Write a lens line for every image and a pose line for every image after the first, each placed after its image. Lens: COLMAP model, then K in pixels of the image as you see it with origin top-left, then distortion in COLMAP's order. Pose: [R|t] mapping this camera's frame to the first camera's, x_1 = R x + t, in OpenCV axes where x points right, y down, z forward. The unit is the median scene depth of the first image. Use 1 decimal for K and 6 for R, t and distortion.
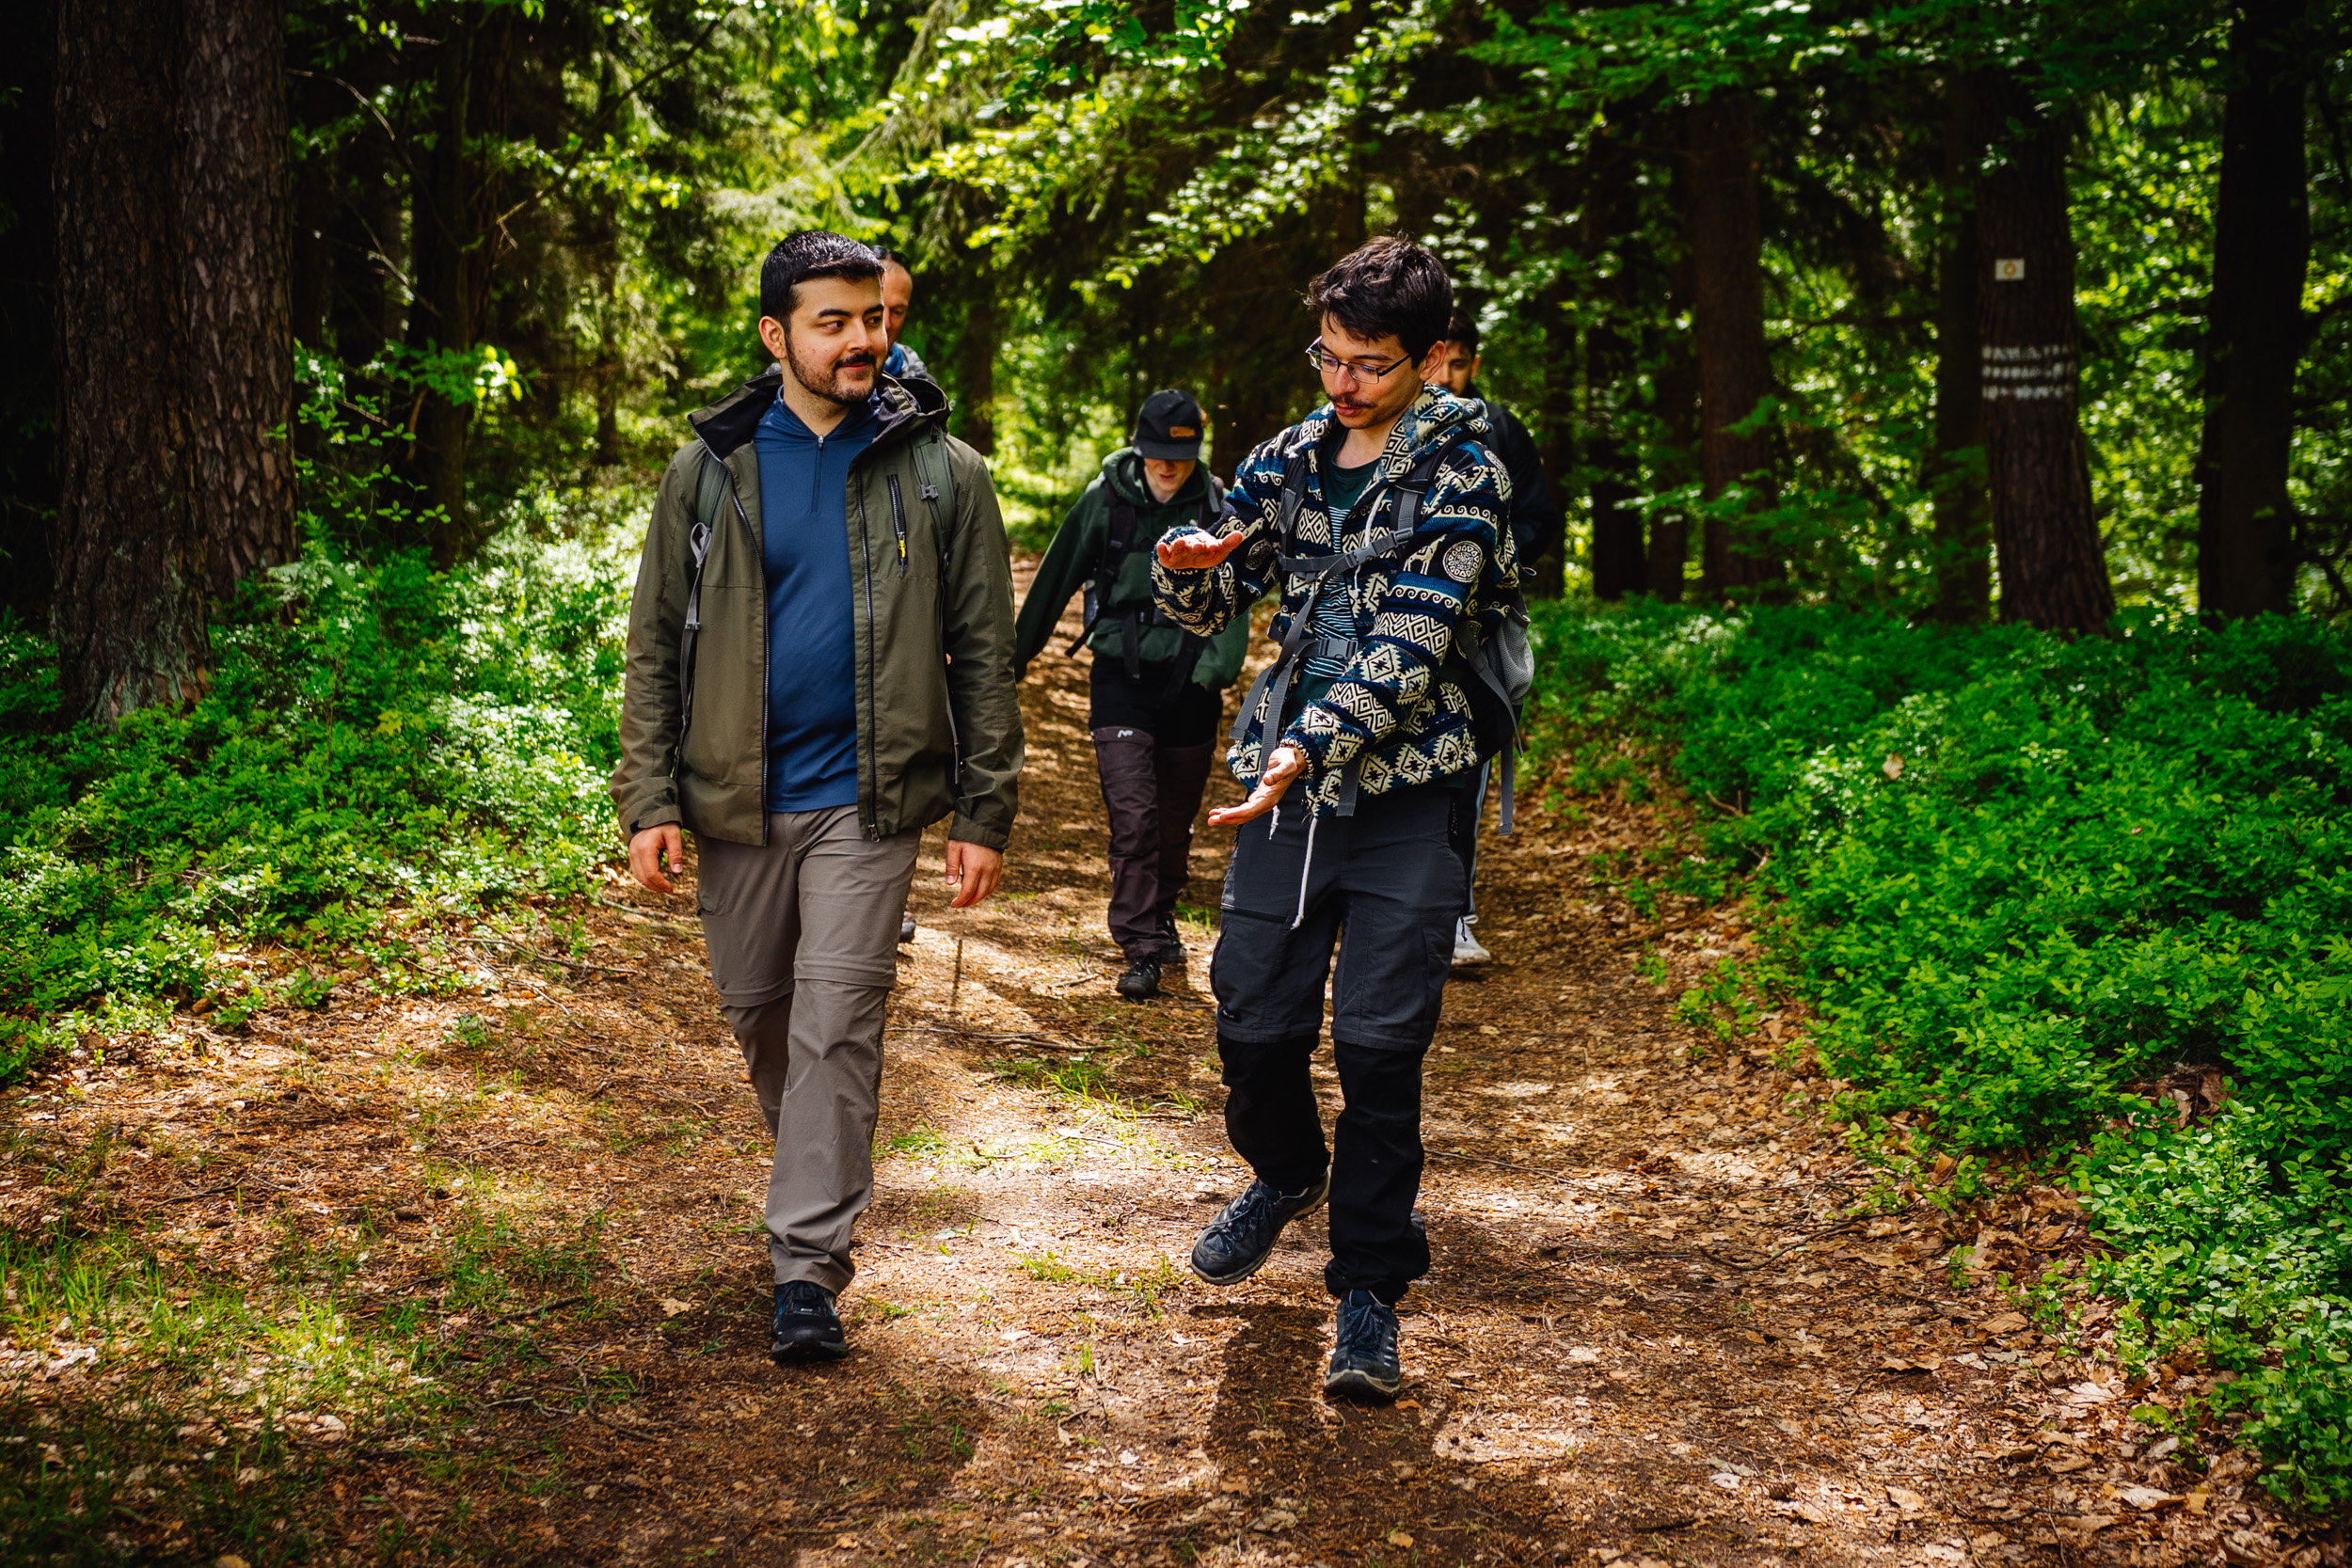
lens RADIAL K [[3165.4, 0, 1176.0], [0, 3165.4, 784.0], [0, 0, 1]] dist [0.082611, 0.017228]
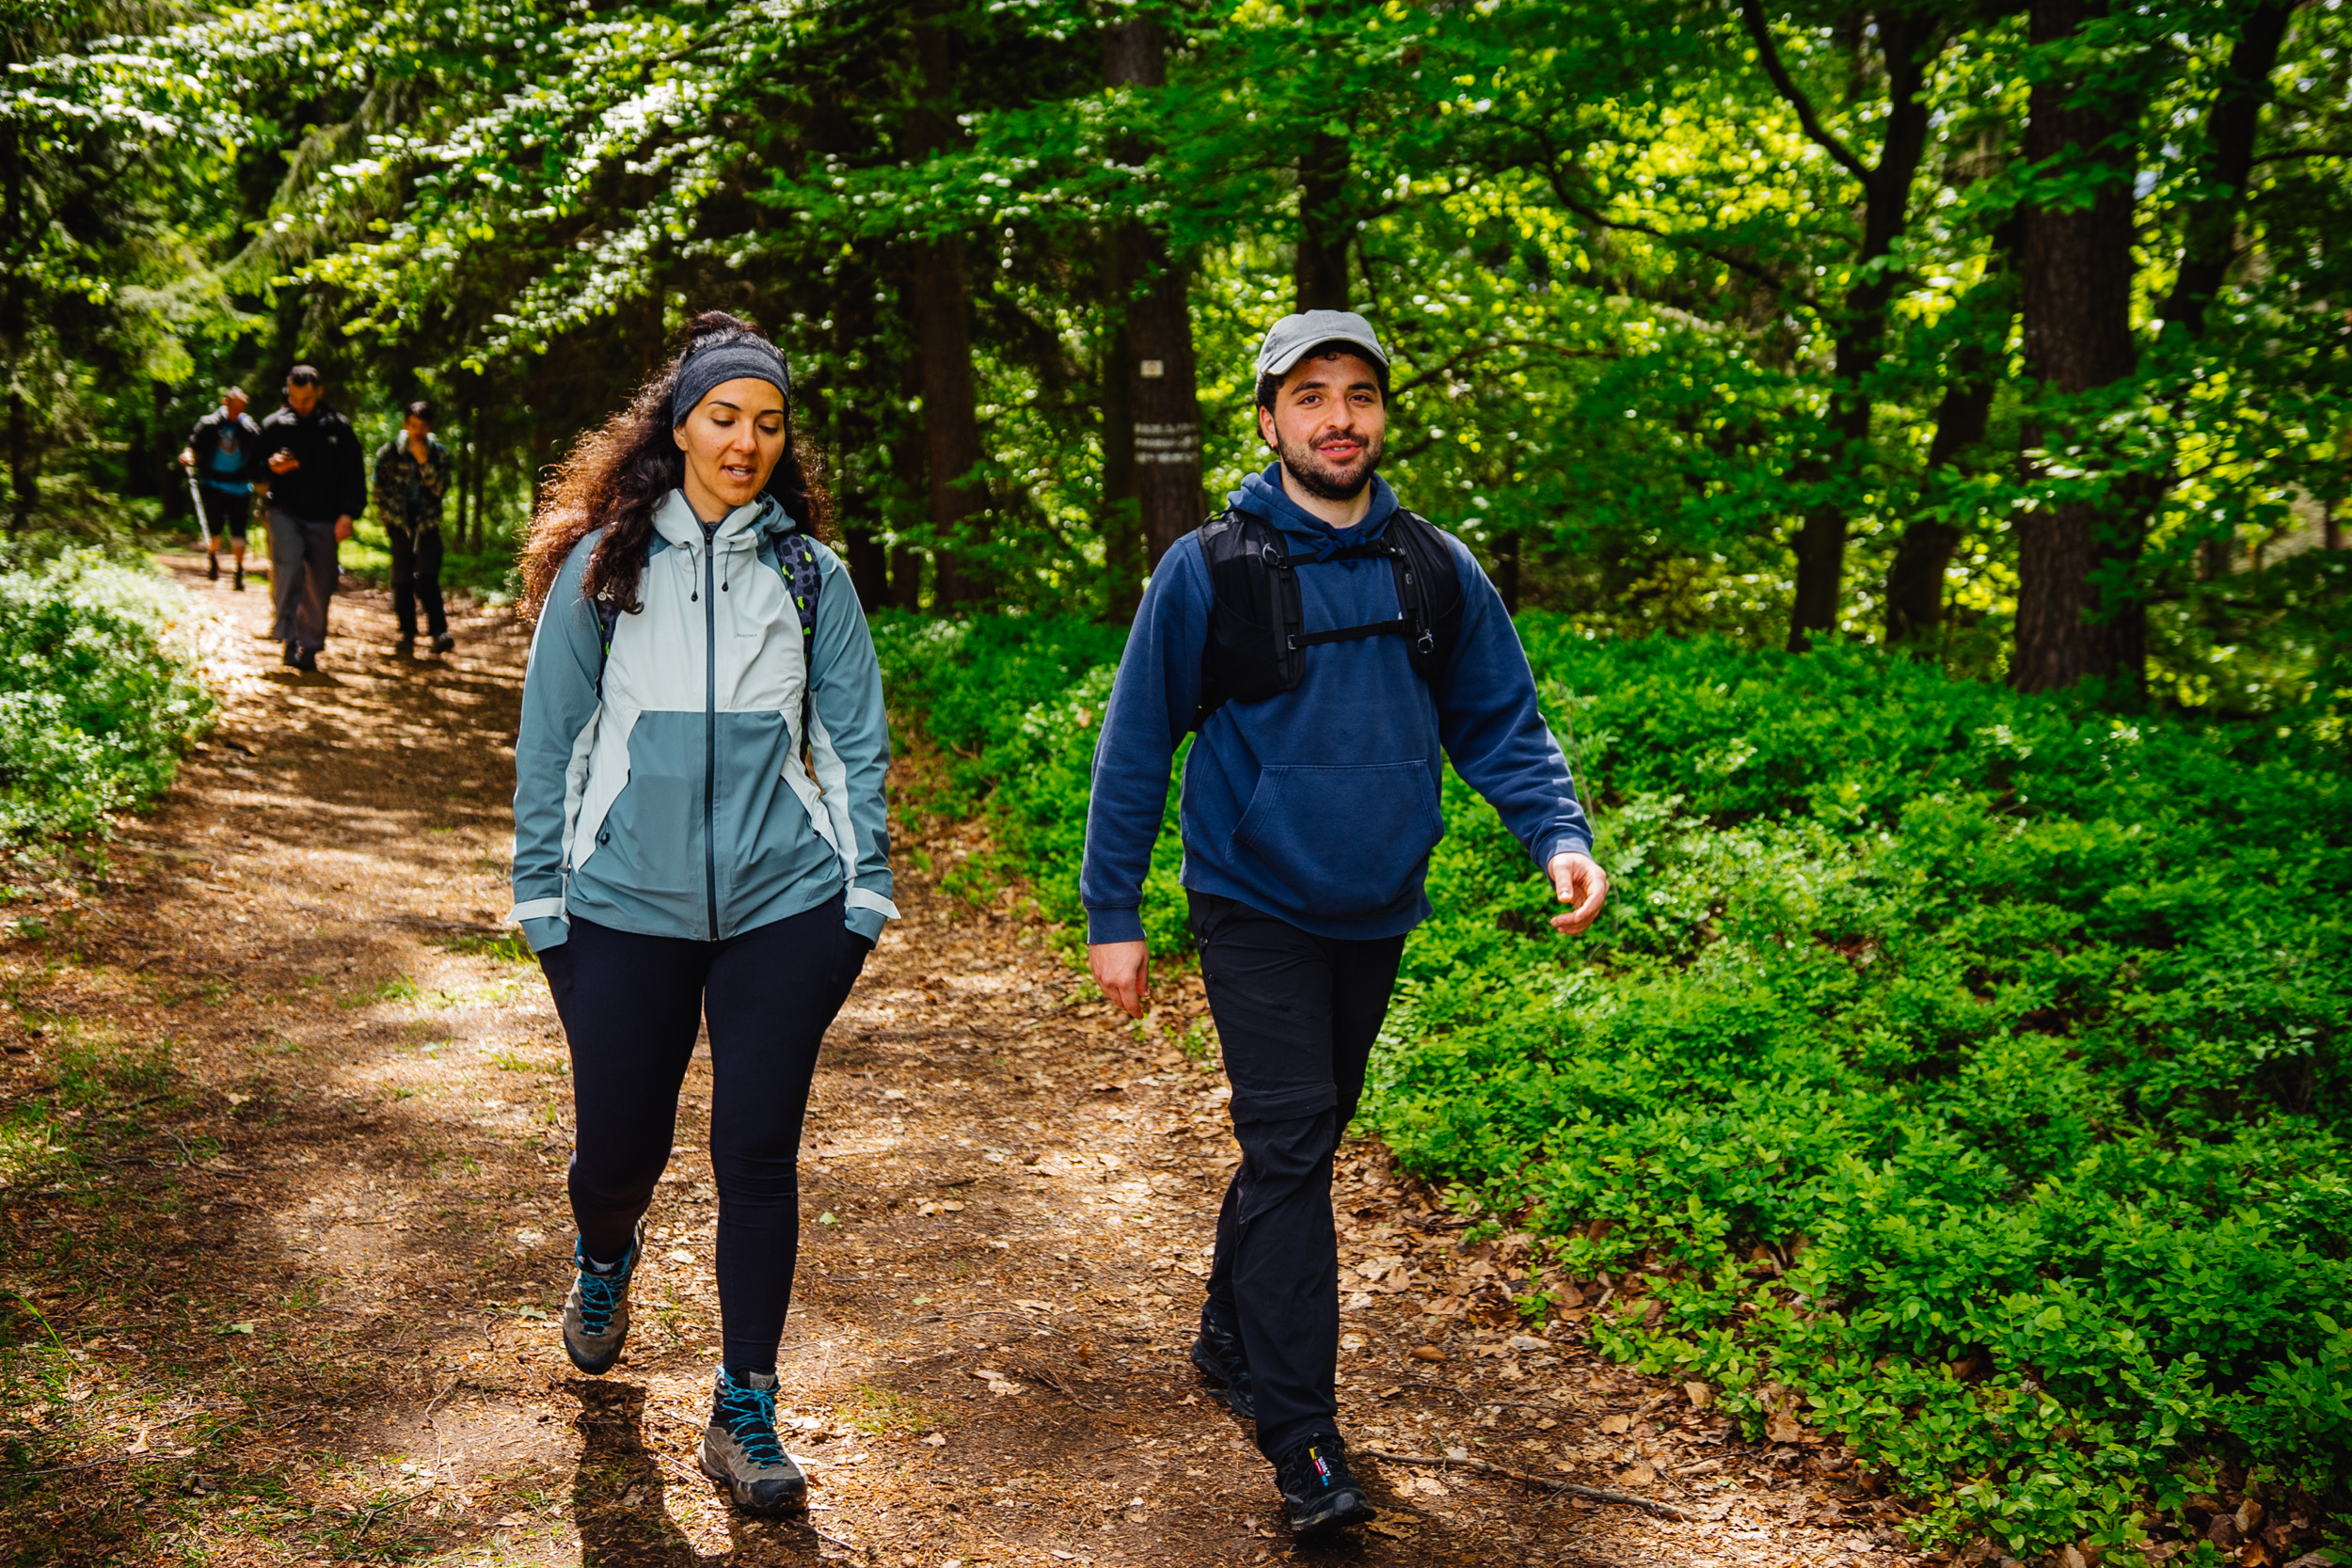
lens RADIAL K [[2702.0, 0, 1176.0], [0, 2702.0, 784.0], [0, 0, 1]] dist [-0.011815, 0.166400]
pose [[0.965813, -0.025634, 0.257969, -0.042773], [0.027917, 0.999597, -0.005189, 0.030585], [-0.257732, 0.012214, 0.966139, -0.159789]]
